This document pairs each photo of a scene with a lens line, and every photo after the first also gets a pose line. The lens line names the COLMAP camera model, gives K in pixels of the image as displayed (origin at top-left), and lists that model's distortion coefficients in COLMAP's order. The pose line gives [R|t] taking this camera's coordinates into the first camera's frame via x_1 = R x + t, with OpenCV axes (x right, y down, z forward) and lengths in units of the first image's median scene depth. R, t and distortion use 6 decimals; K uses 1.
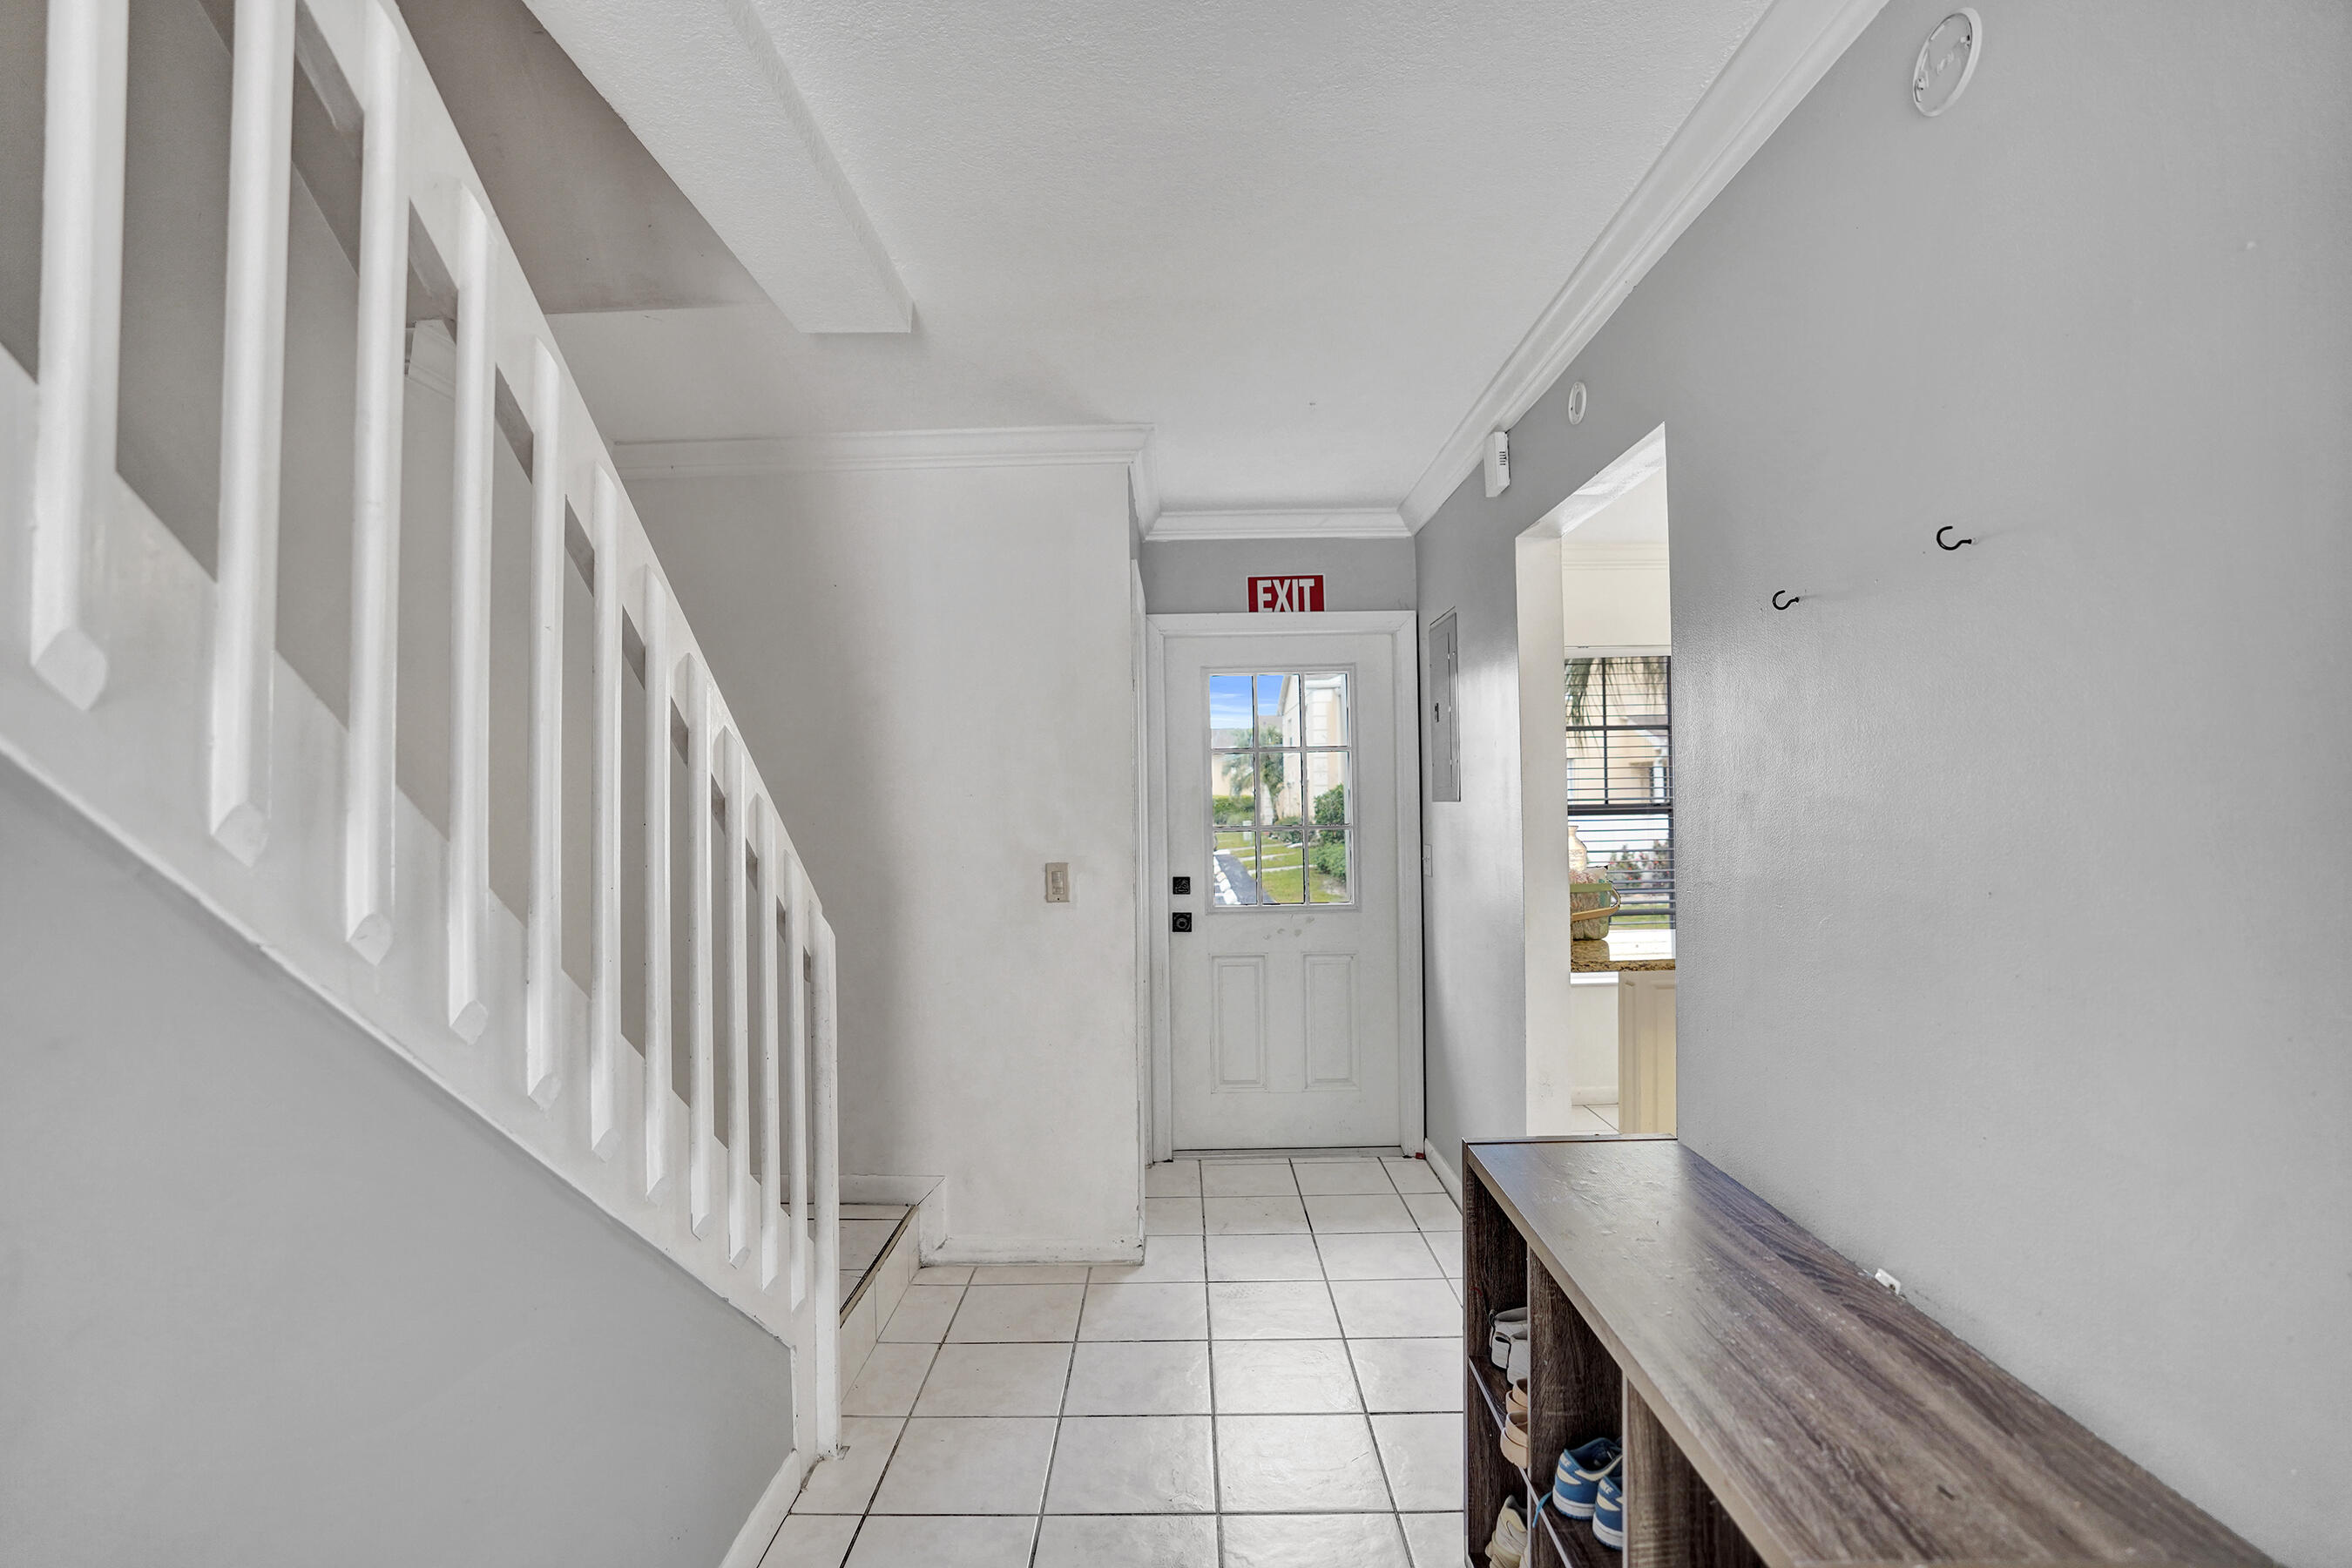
lens RADIAL K [[1099.7, 0, 1174.2], [0, 1099.7, 788.7], [0, 0, 1]] dist [-0.061067, 0.017431]
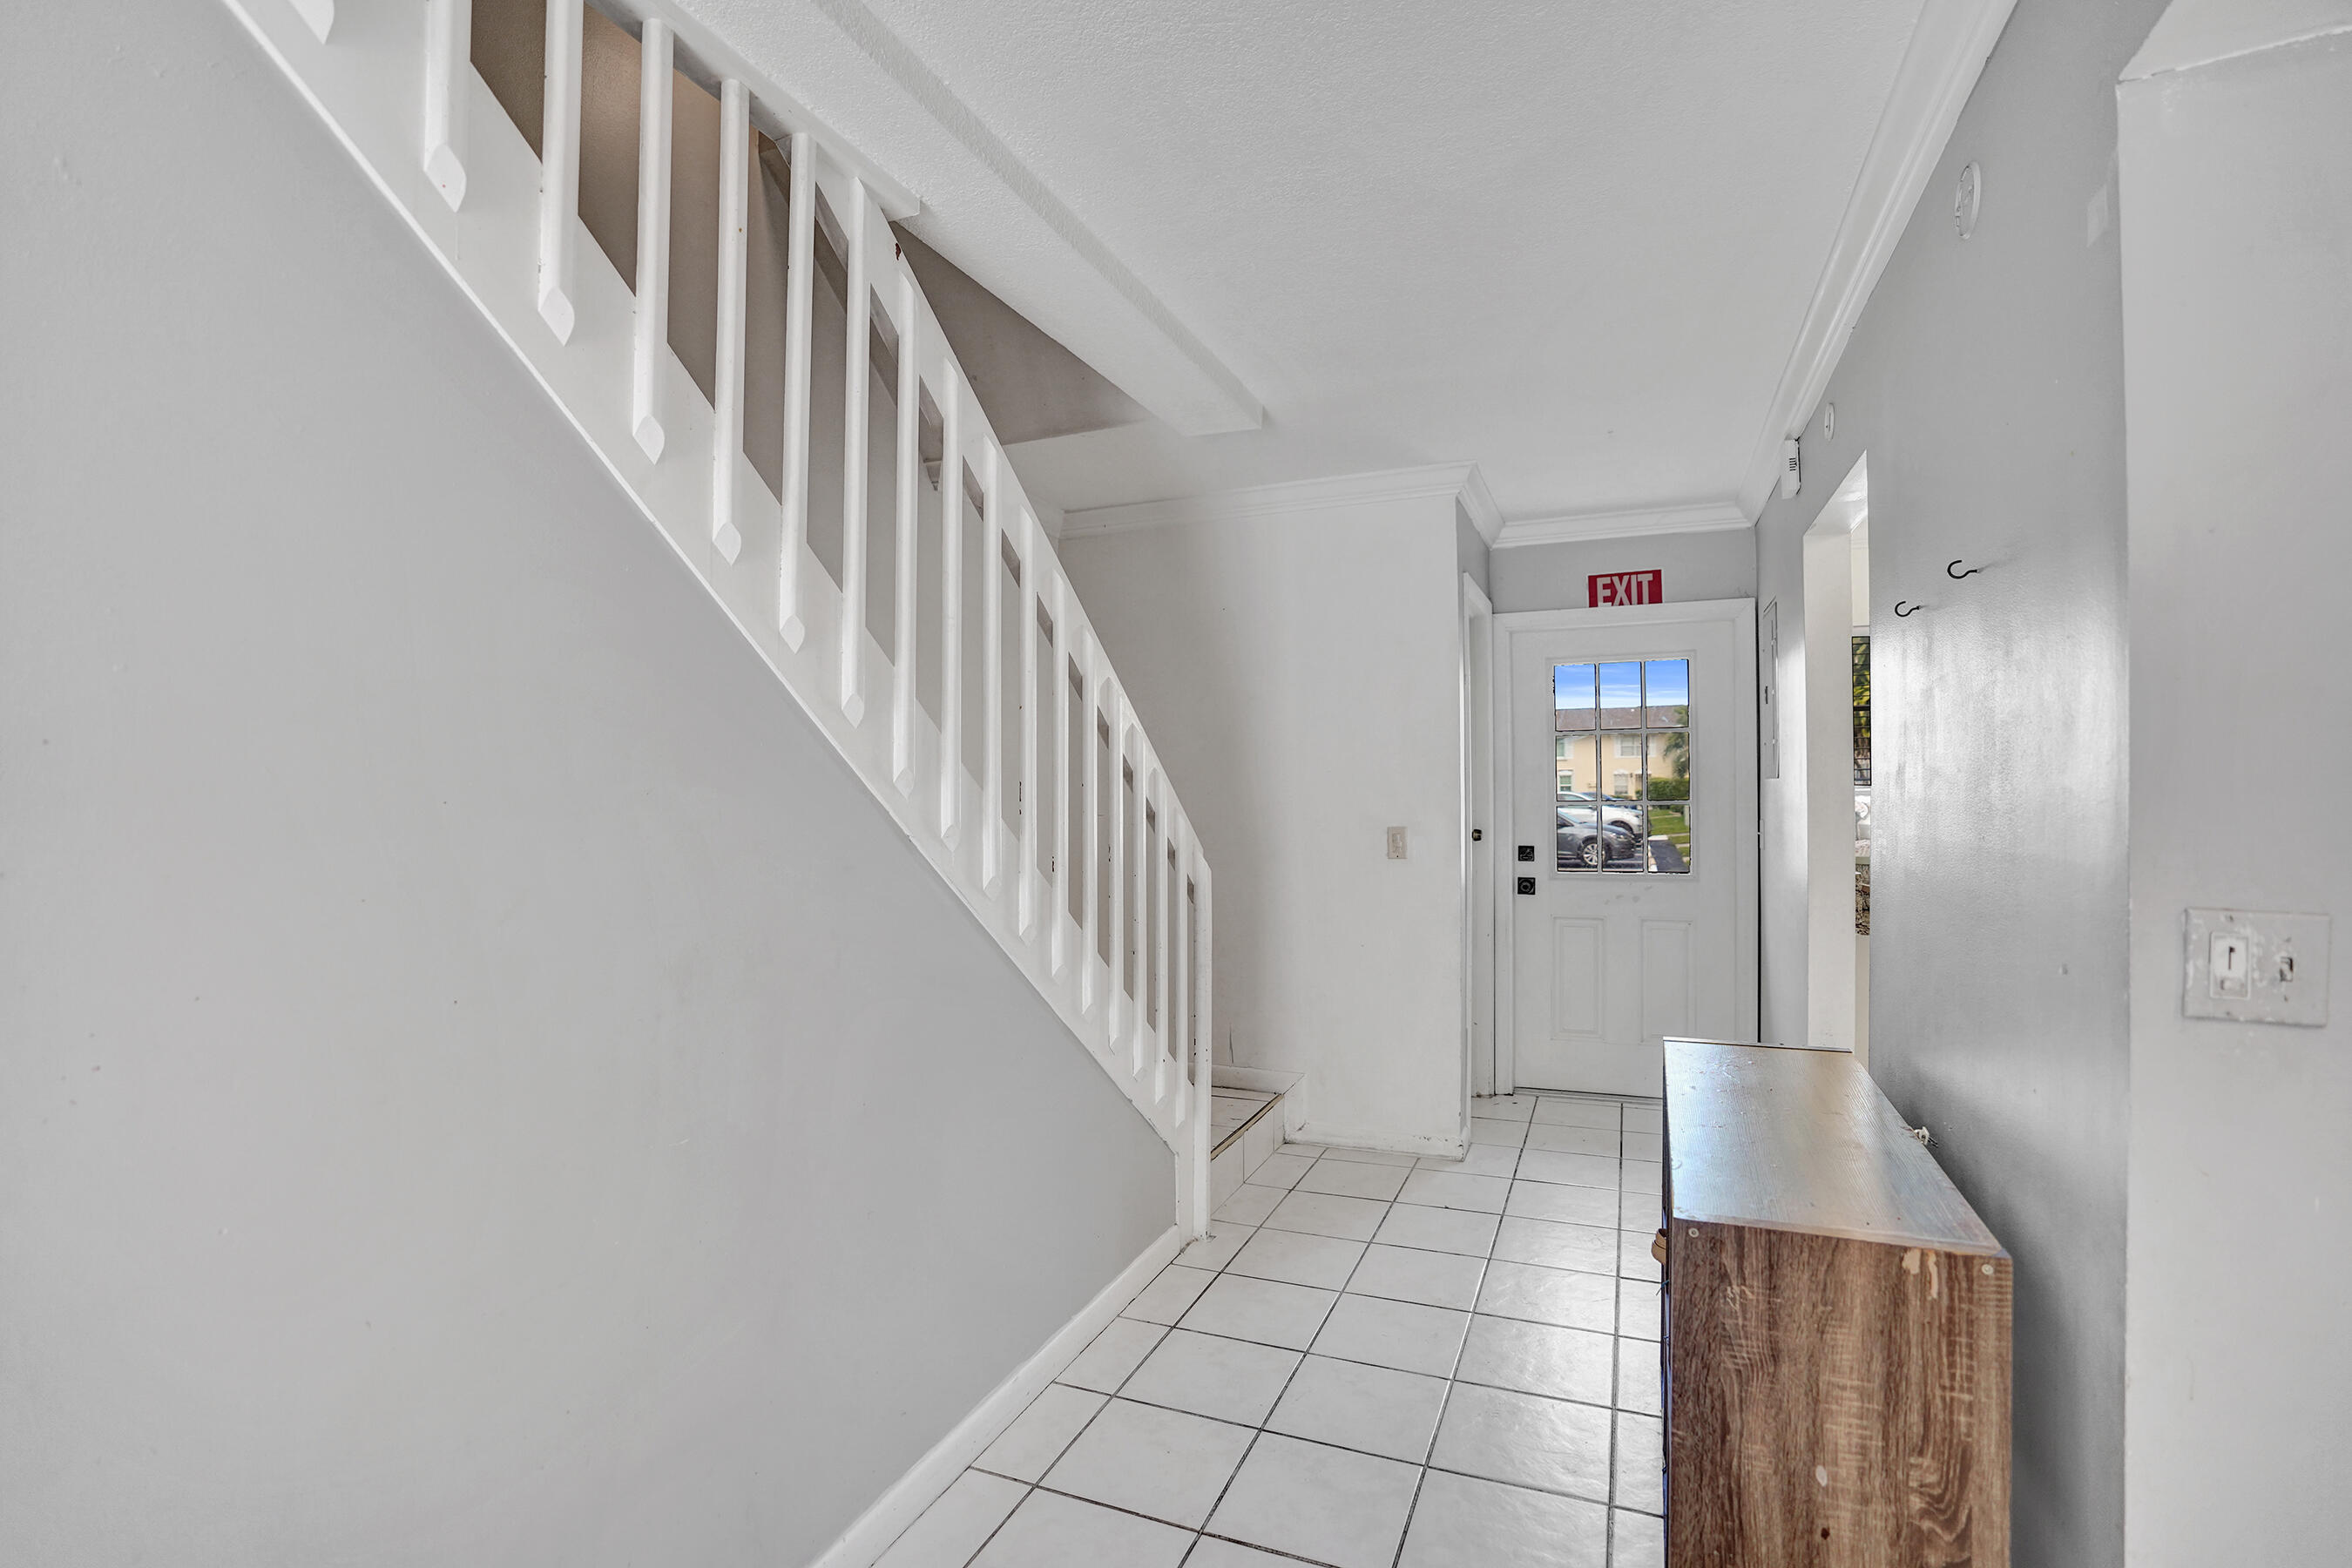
lens RADIAL K [[1099.7, 0, 1195.1], [0, 1099.7, 786.3], [0, 0, 1]] dist [-0.061067, 0.017431]
pose [[0.934767, 0.003024, -0.355248, 0.142600], [0.001683, 0.999915, 0.012939, 0.007205], [0.355257, -0.012692, 0.934682, -0.268093]]
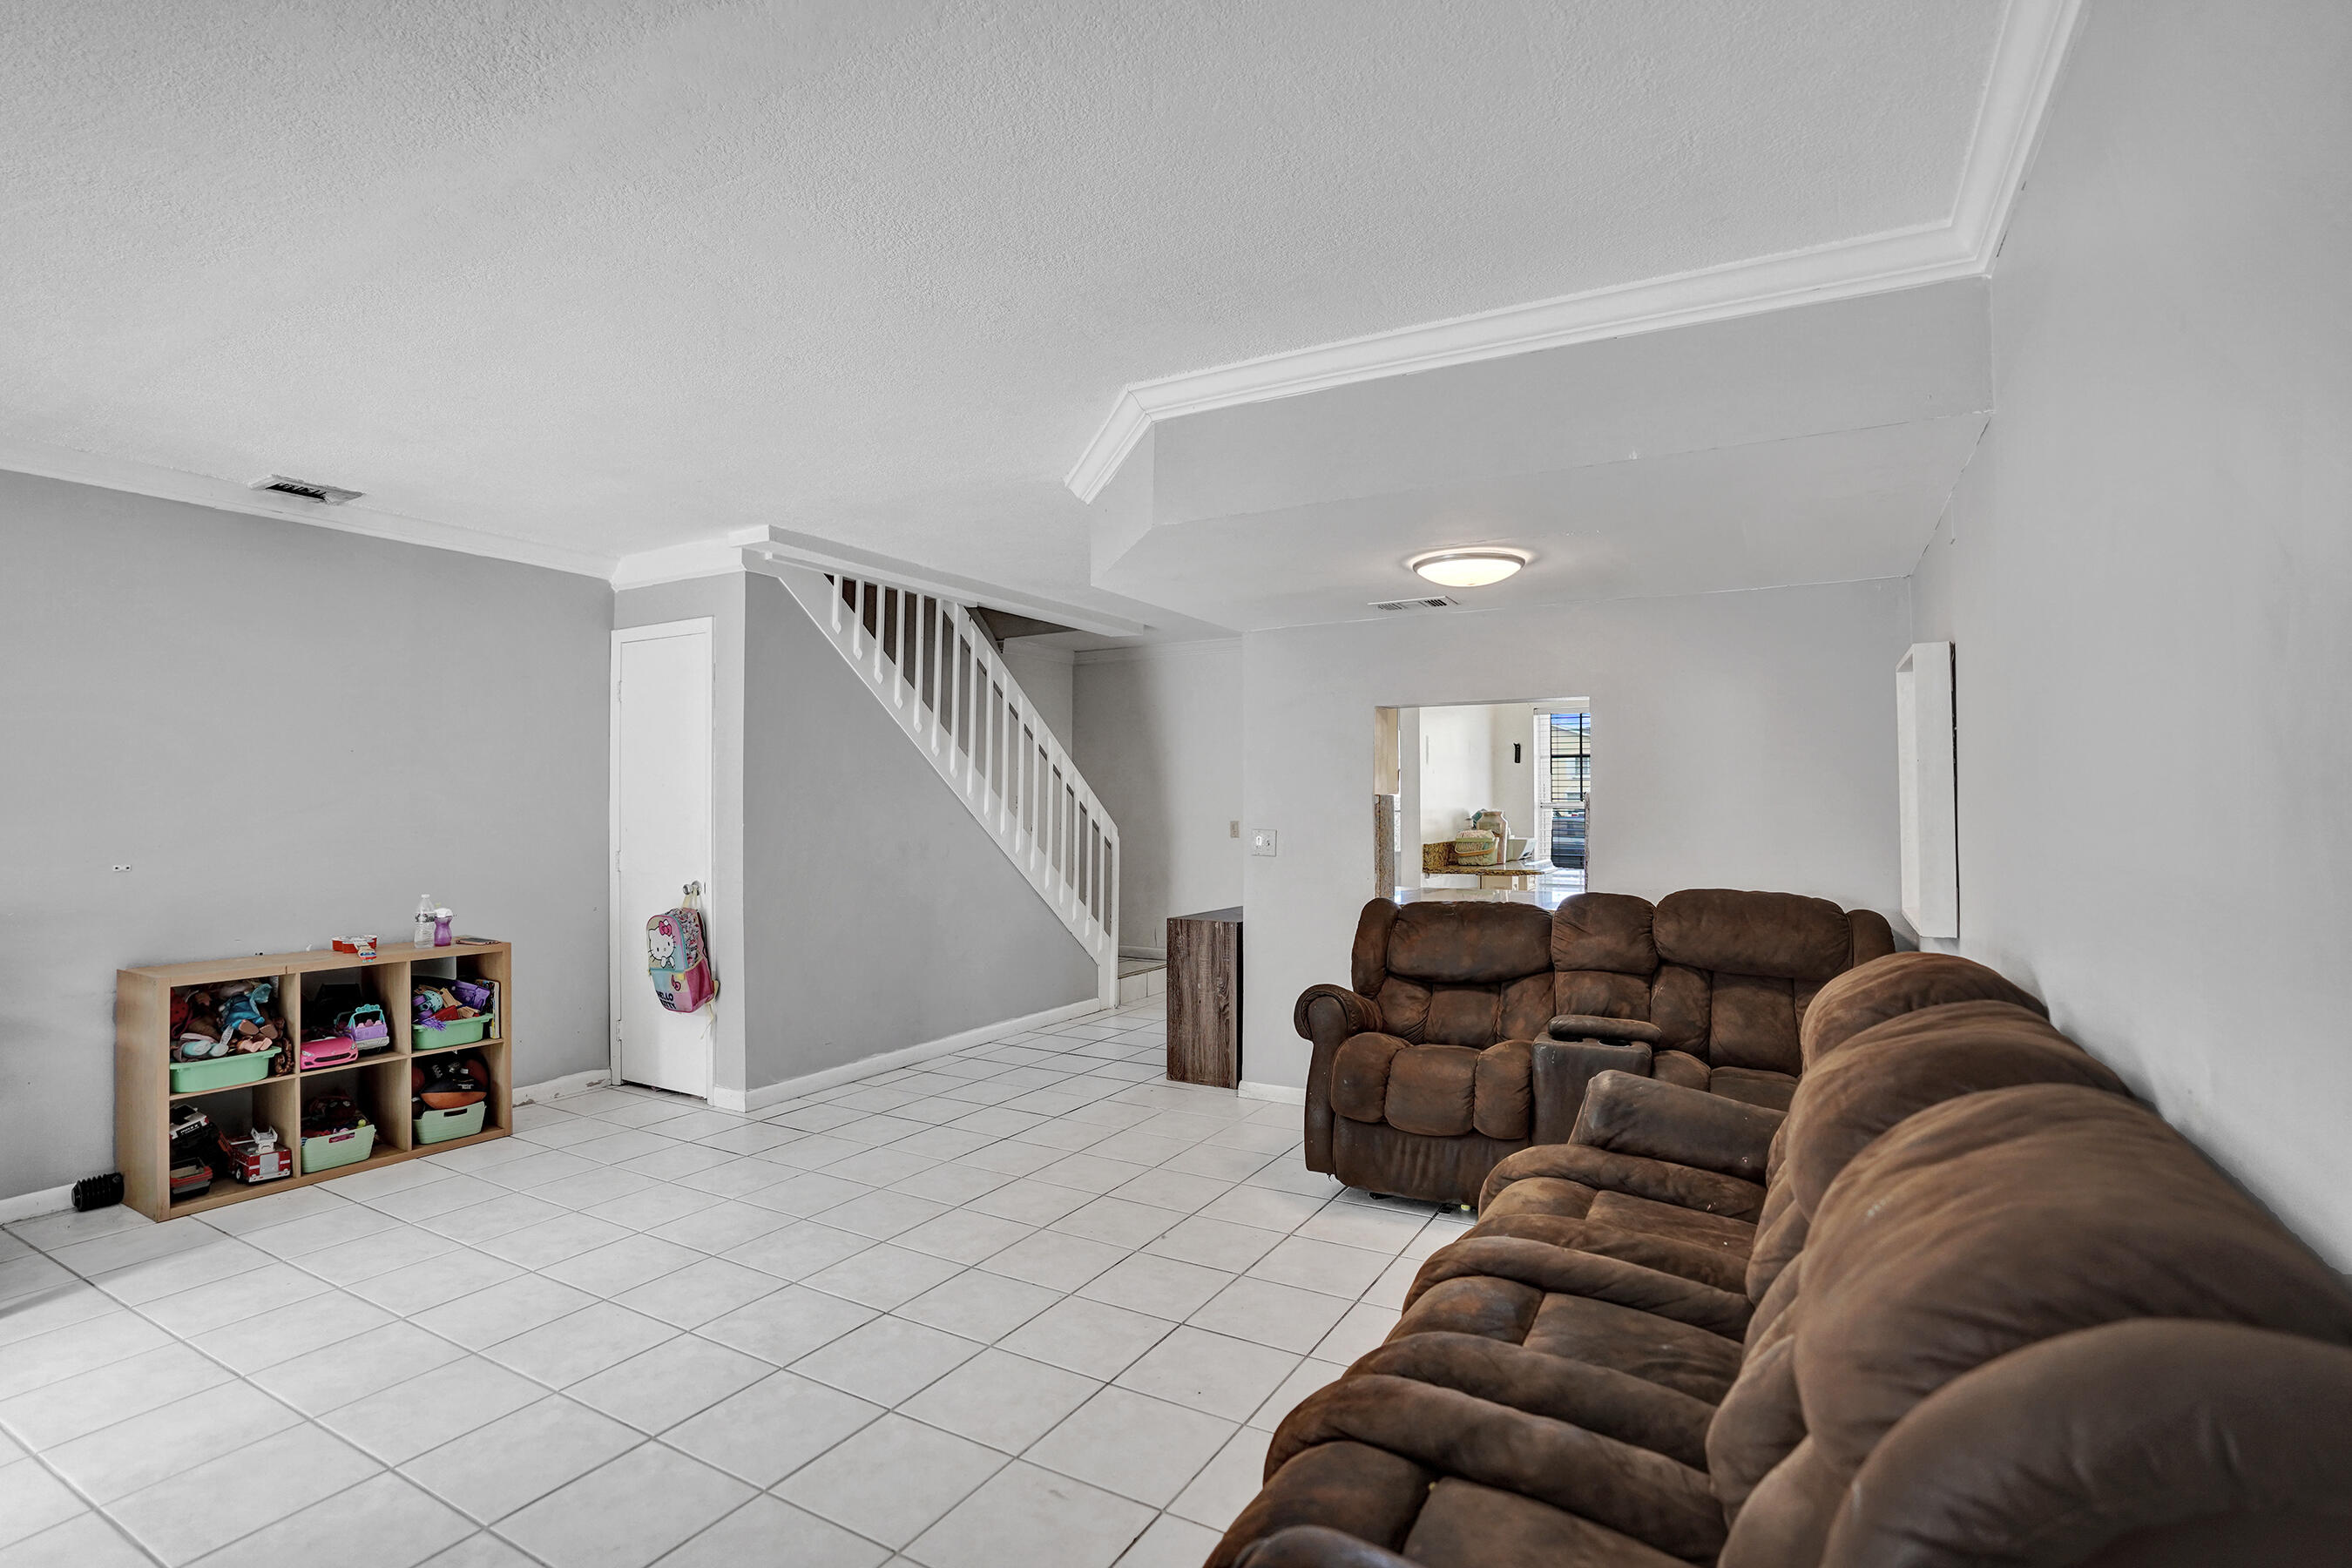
lens RADIAL K [[1099.7, 0, 1167.8], [0, 1099.7, 780.1], [0, 0, 1]] dist [-0.061067, 0.017431]
pose [[0.880938, 0.004426, -0.473212, 1.019406], [-0.006130, 0.999979, -0.002058, -0.013876], [0.473193, 0.004713, 0.880946, -1.319971]]
